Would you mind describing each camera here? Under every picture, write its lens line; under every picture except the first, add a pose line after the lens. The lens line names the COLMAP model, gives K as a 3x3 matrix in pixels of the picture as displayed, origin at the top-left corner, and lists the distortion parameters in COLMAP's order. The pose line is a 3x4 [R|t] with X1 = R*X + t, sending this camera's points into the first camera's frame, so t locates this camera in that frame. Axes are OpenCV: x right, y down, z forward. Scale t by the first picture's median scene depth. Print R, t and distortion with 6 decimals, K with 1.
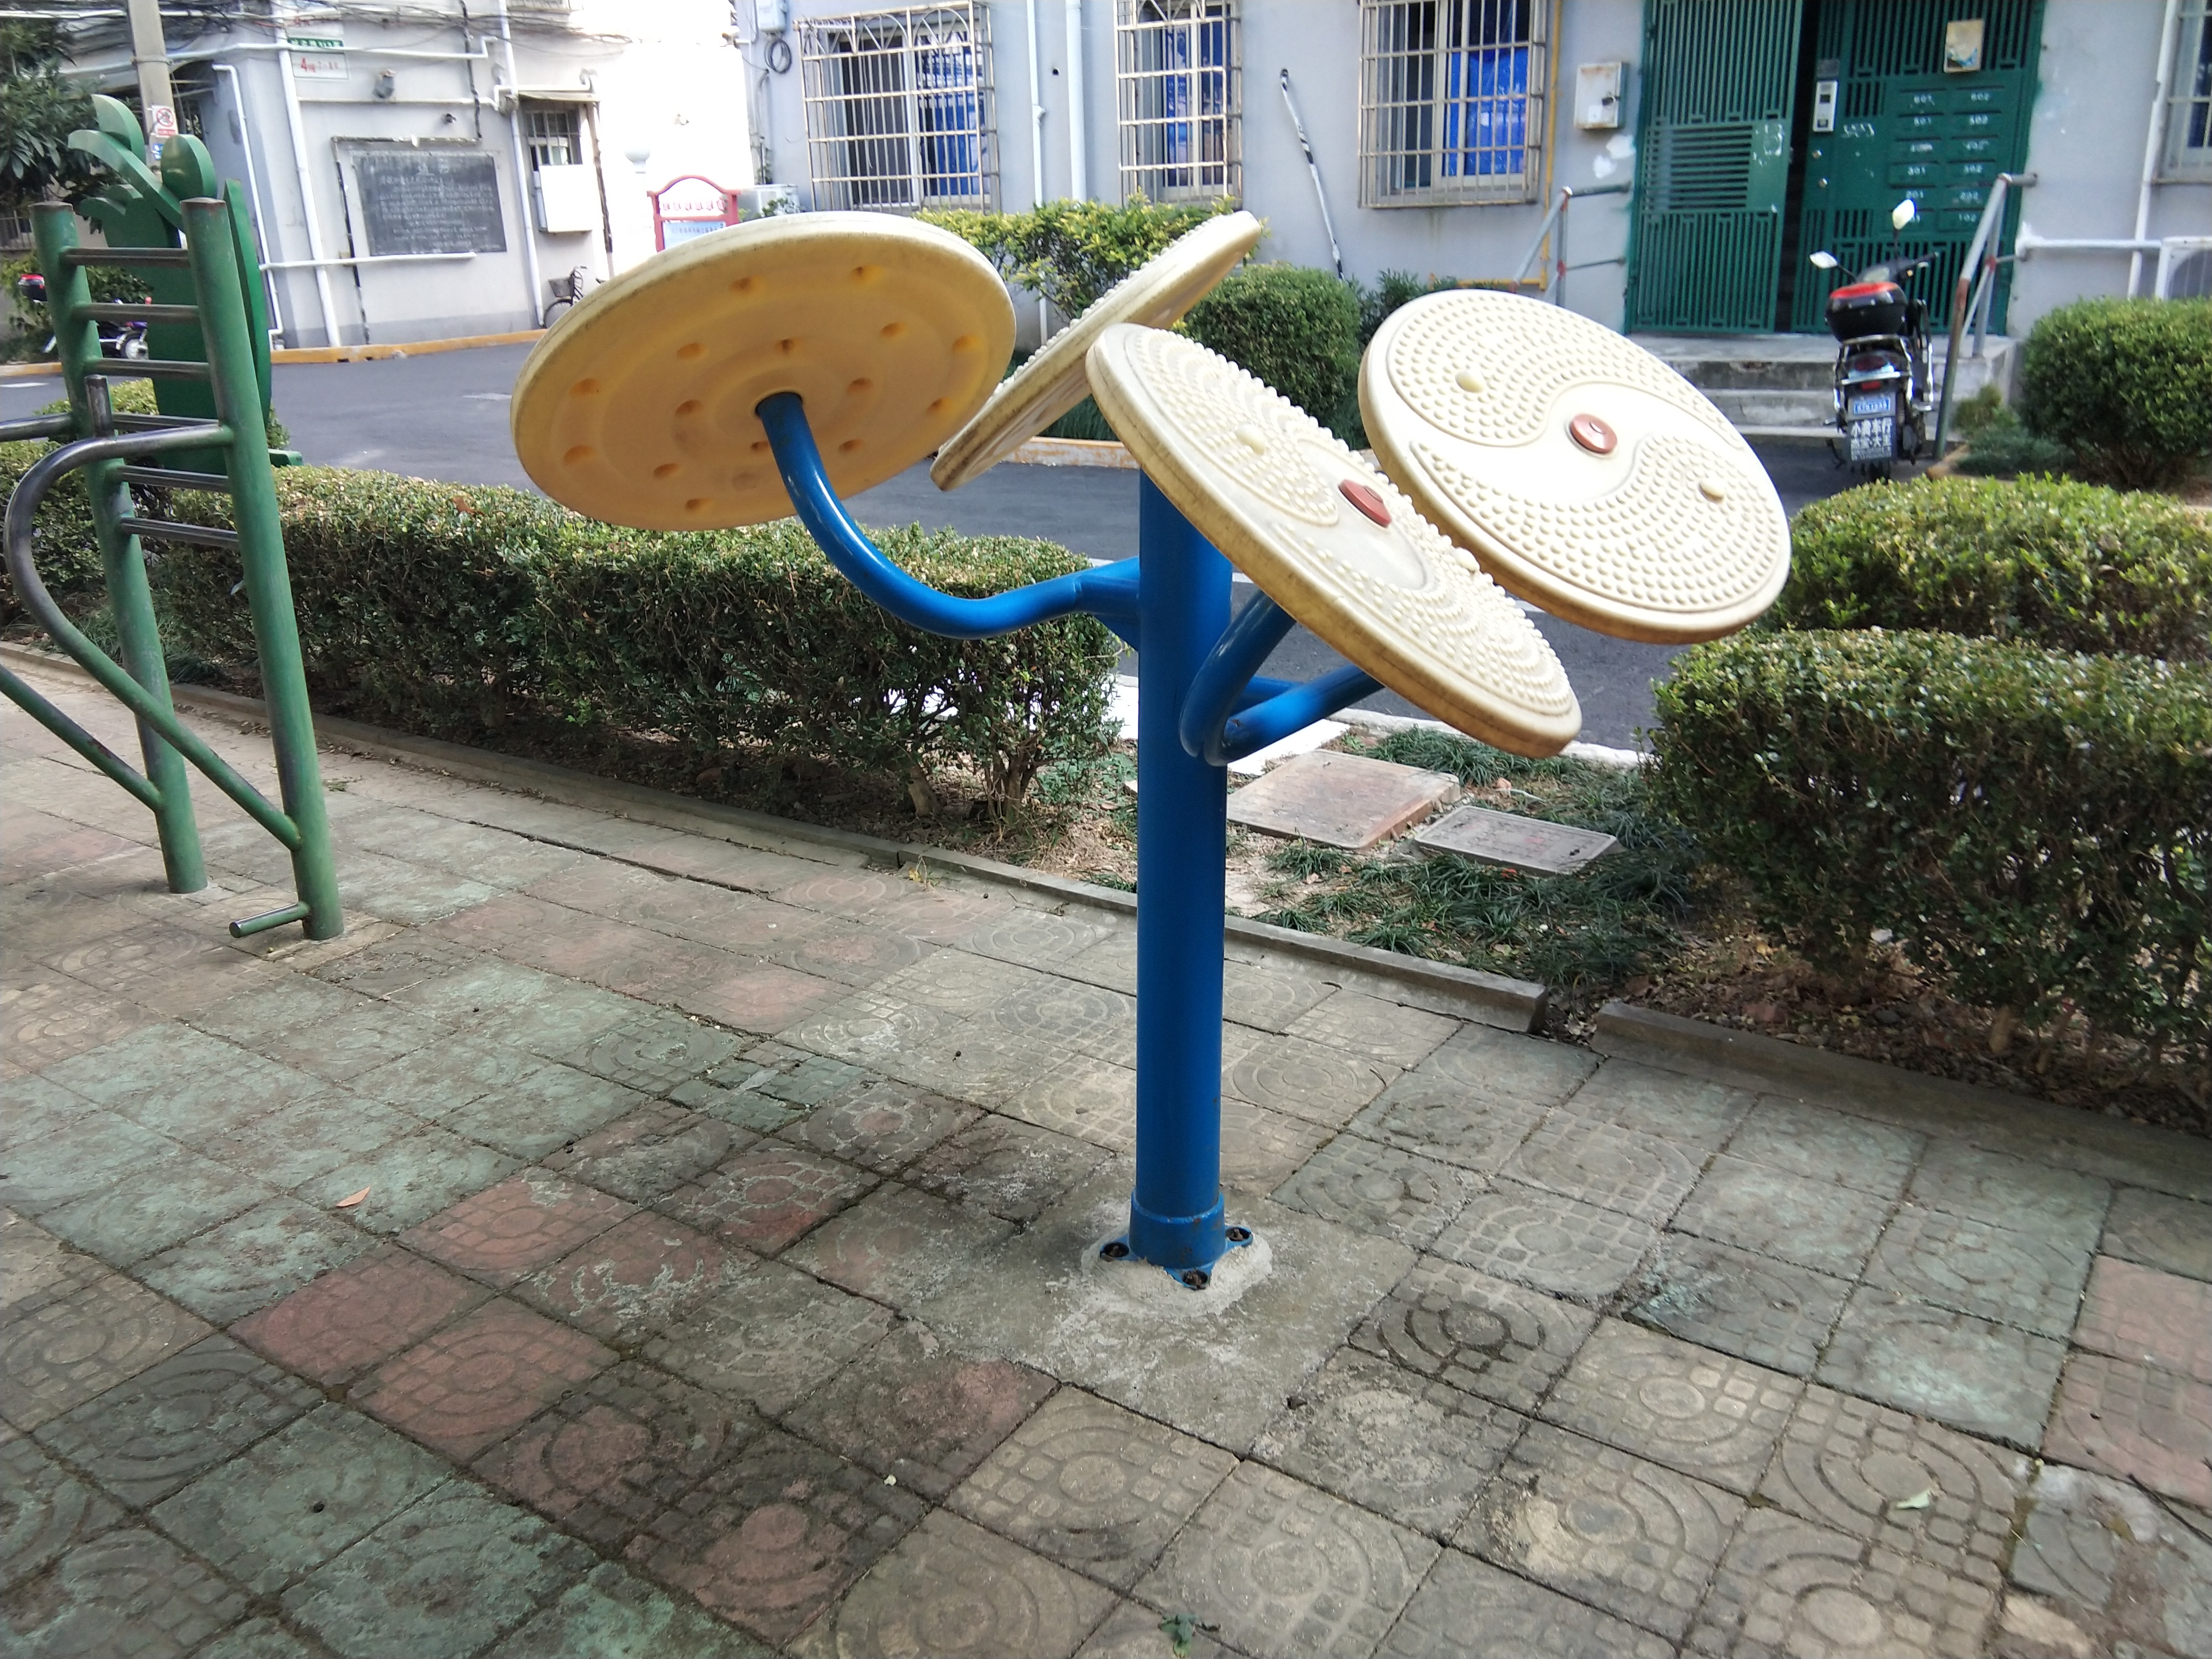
lens RADIAL K [[1746.9, 0, 1099.7], [0, 1746.9, 826.8], [0, 0, 1]] dist [0.076903, -0.098958]
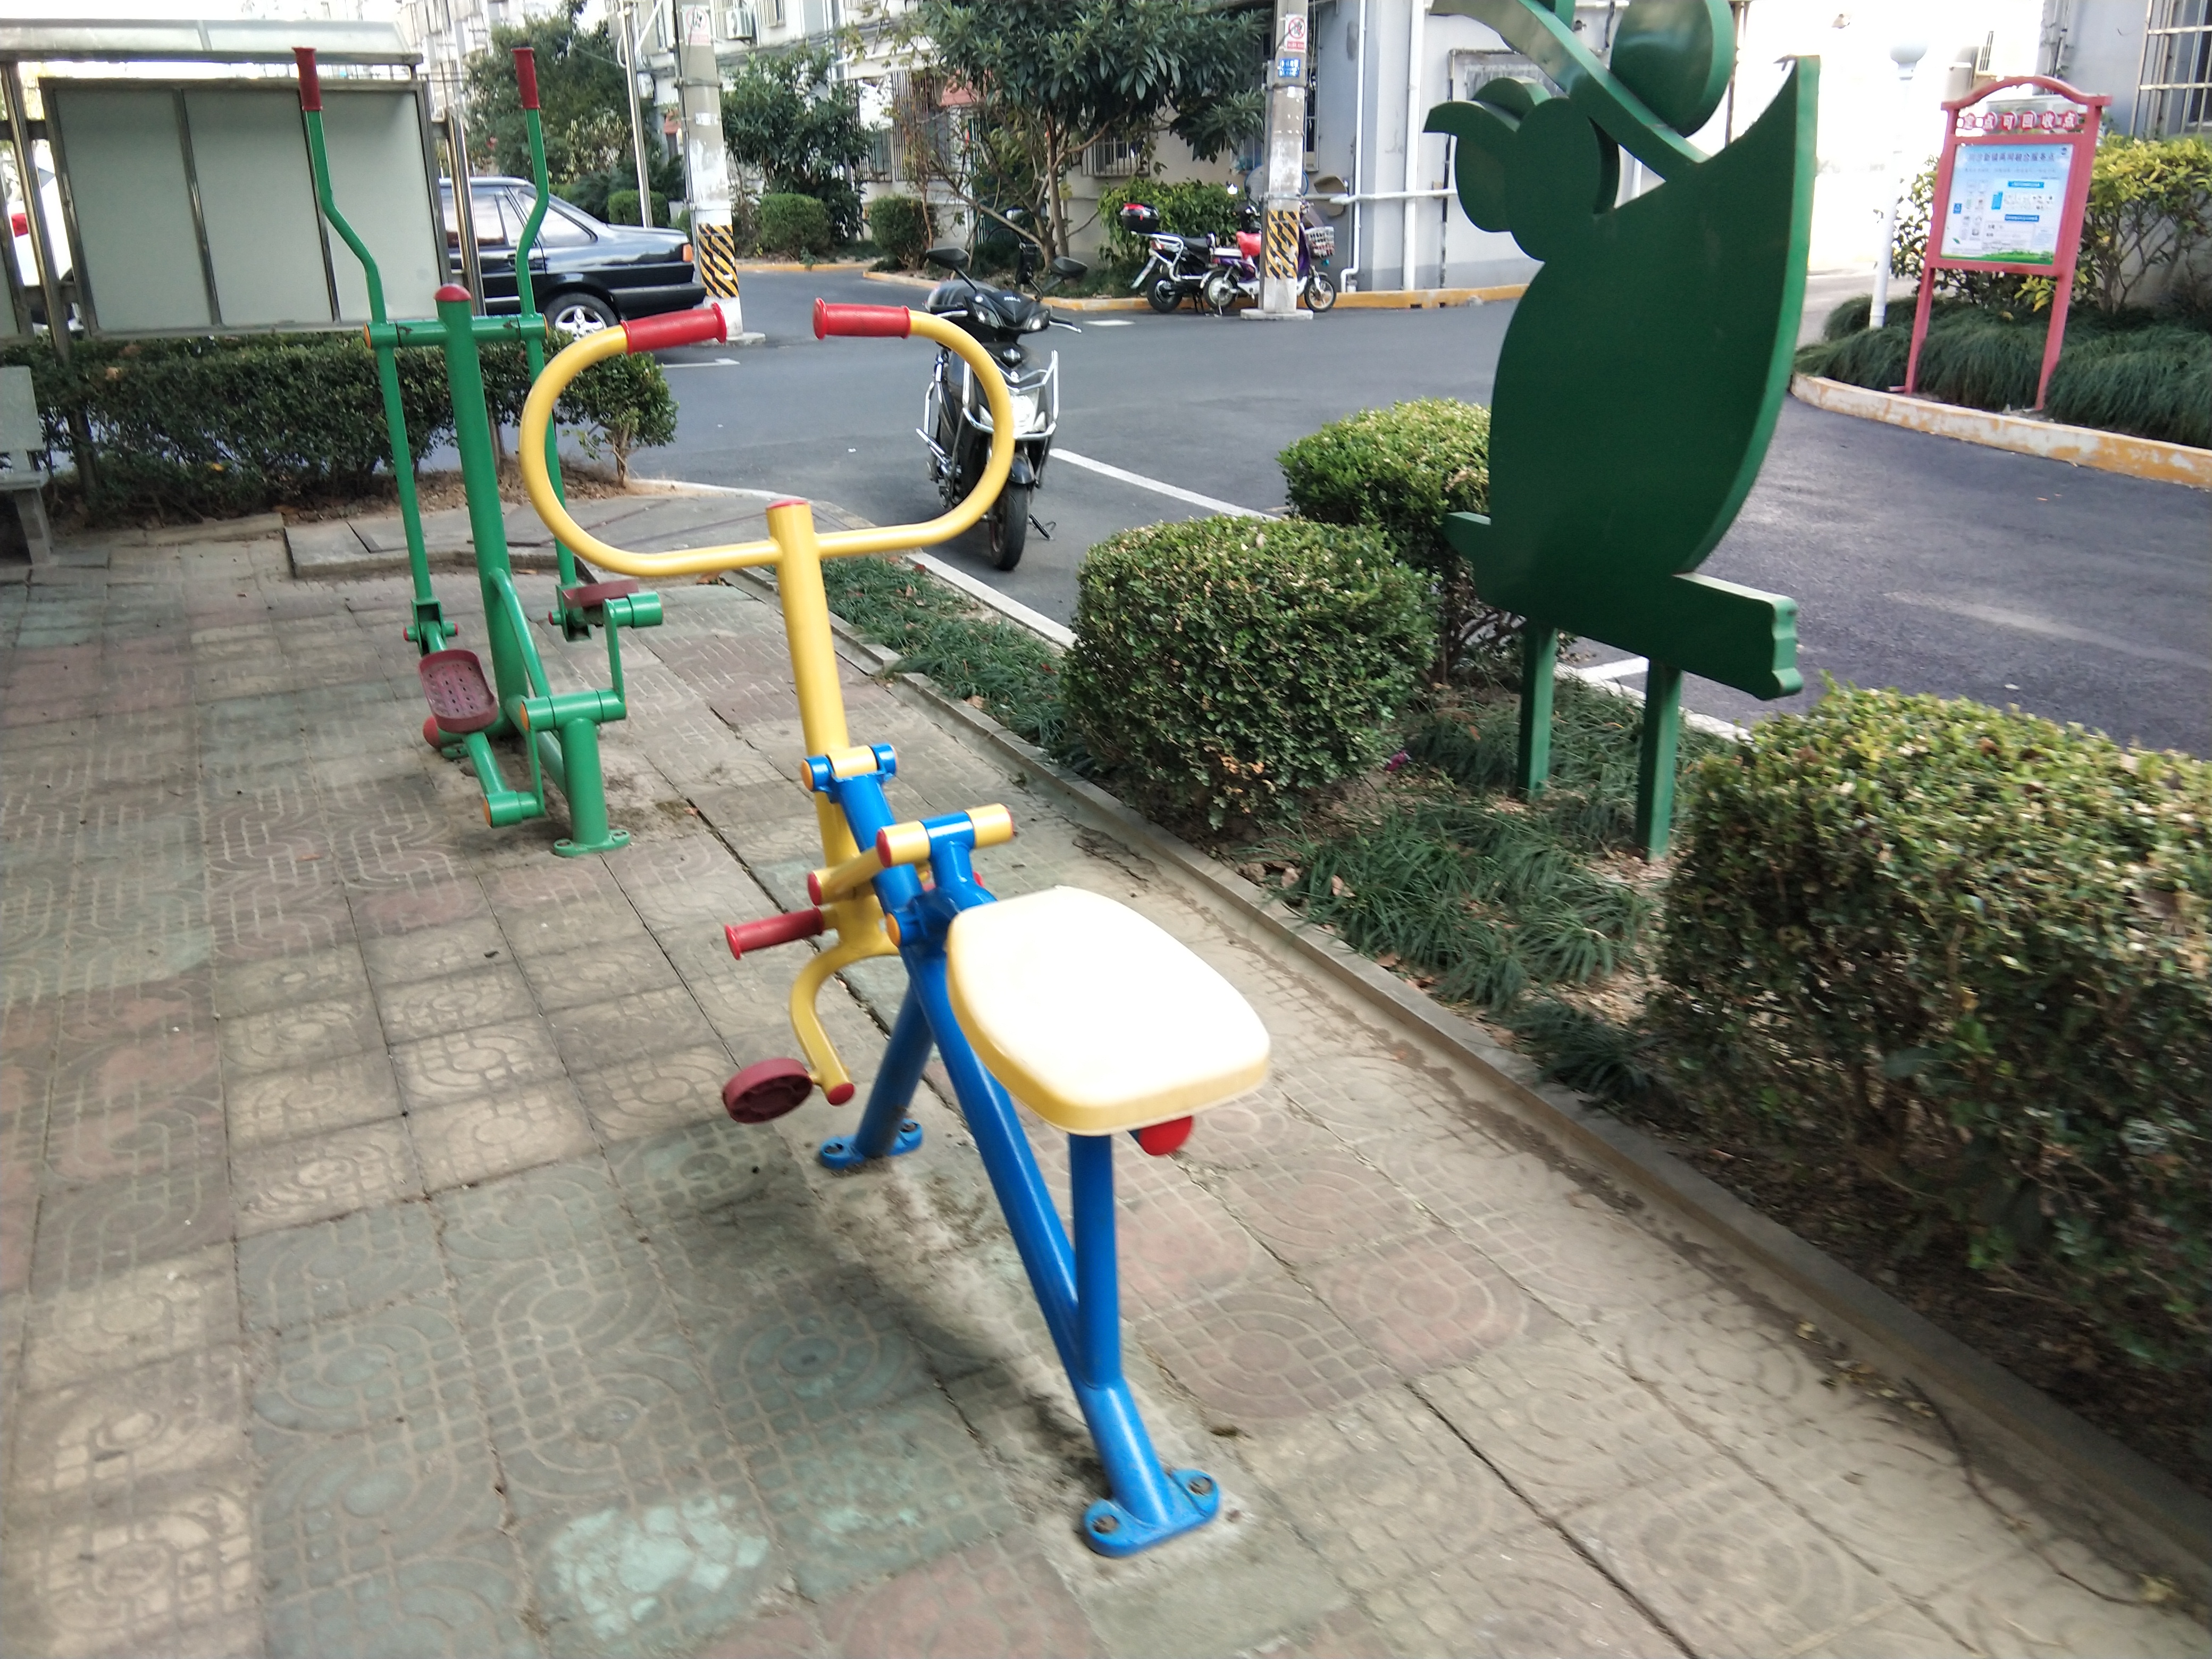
lens RADIAL K [[1746.9, 0, 1099.7], [0, 1746.9, 826.8], [0, 0, 1]] dist [0.076903, -0.098958]
pose [[0.873272, 0.179611, -0.452919, -0.116609], [-0.162535, 0.983715, 0.076722, -0.046759], [0.459324, 0.006616, 0.888244, 0.137786]]
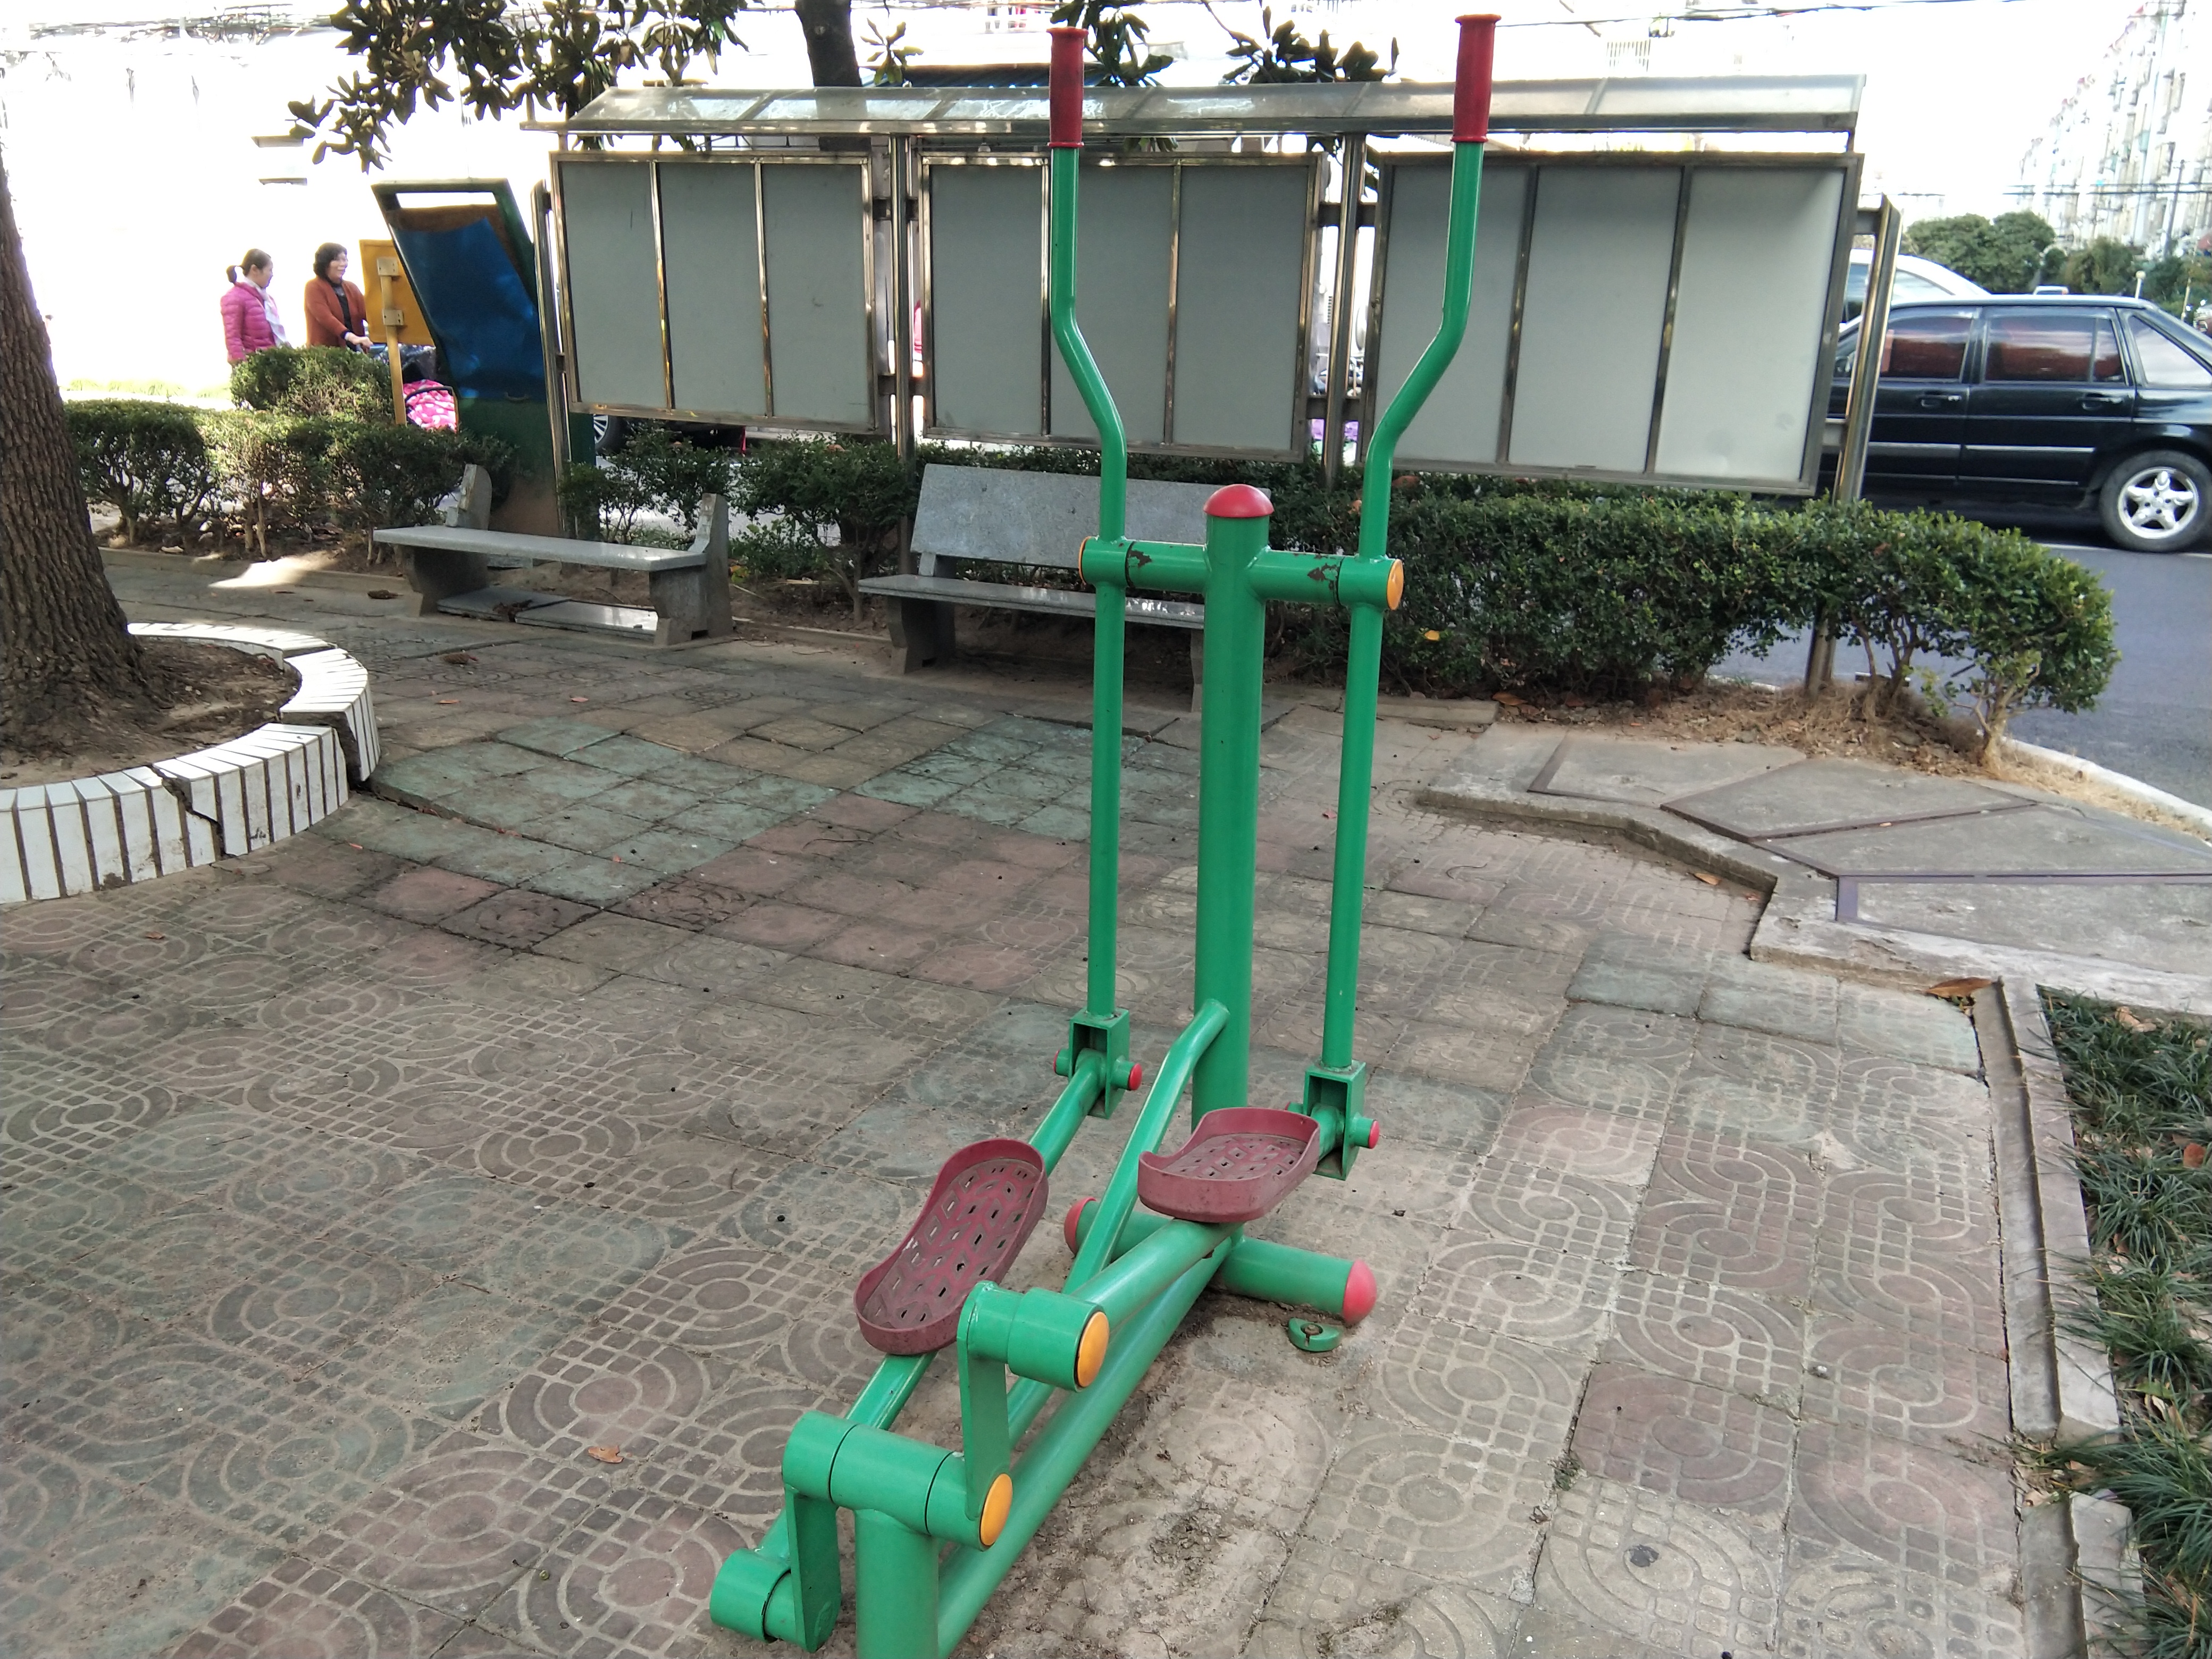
lens RADIAL K [[1746.9, 0, 1099.7], [0, 1746.9, 826.8], [0, 0, 1]] dist [0.076903, -0.098958]
pose [[0.180045, 0.322314, -0.929353, -0.472966], [-0.347353, 0.904759, 0.246491, -0.246715], [0.920288, 0.278434, 0.274854, 0.750183]]
